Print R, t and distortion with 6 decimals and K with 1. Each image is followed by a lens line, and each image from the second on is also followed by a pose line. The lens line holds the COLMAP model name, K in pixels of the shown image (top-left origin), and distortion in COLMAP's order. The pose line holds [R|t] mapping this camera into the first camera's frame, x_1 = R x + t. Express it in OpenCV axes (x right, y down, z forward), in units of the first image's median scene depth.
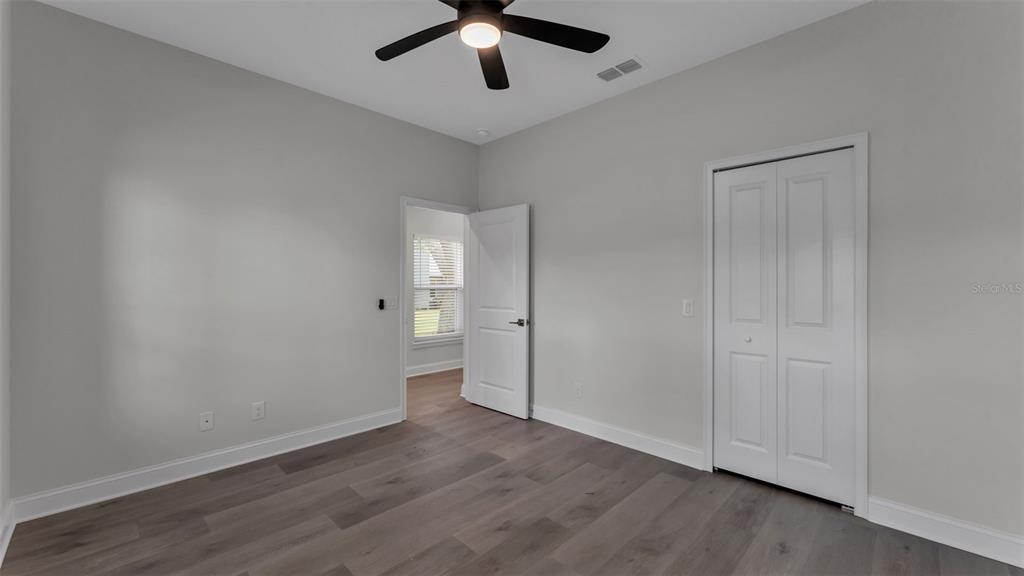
lens RADIAL K [[409.5, 0, 511.9], [0, 409.5, 286.2], [0, 0, 1]] dist [0.004137, 0.000272]
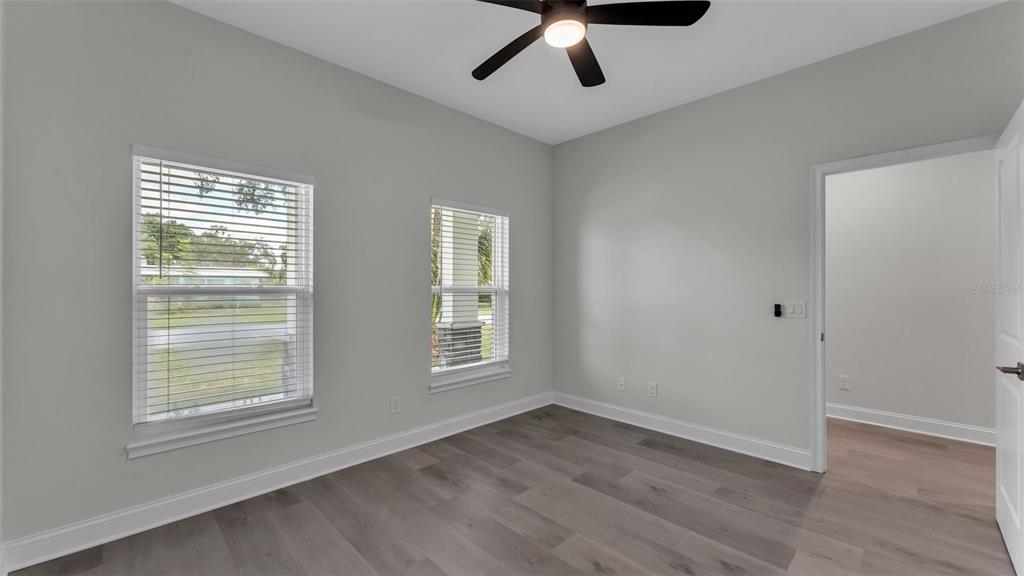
lens RADIAL K [[409.5, 0, 506.0], [0, 409.5, 286.7], [0, 0, 1]] dist [0.004137, 0.000272]
pose [[-0.019868, -0.001918, -0.999801, 0.707762], [-0.001991, 0.999996, -0.001879, 0.000460], [0.999801, 0.001954, -0.019872, 0.683085]]
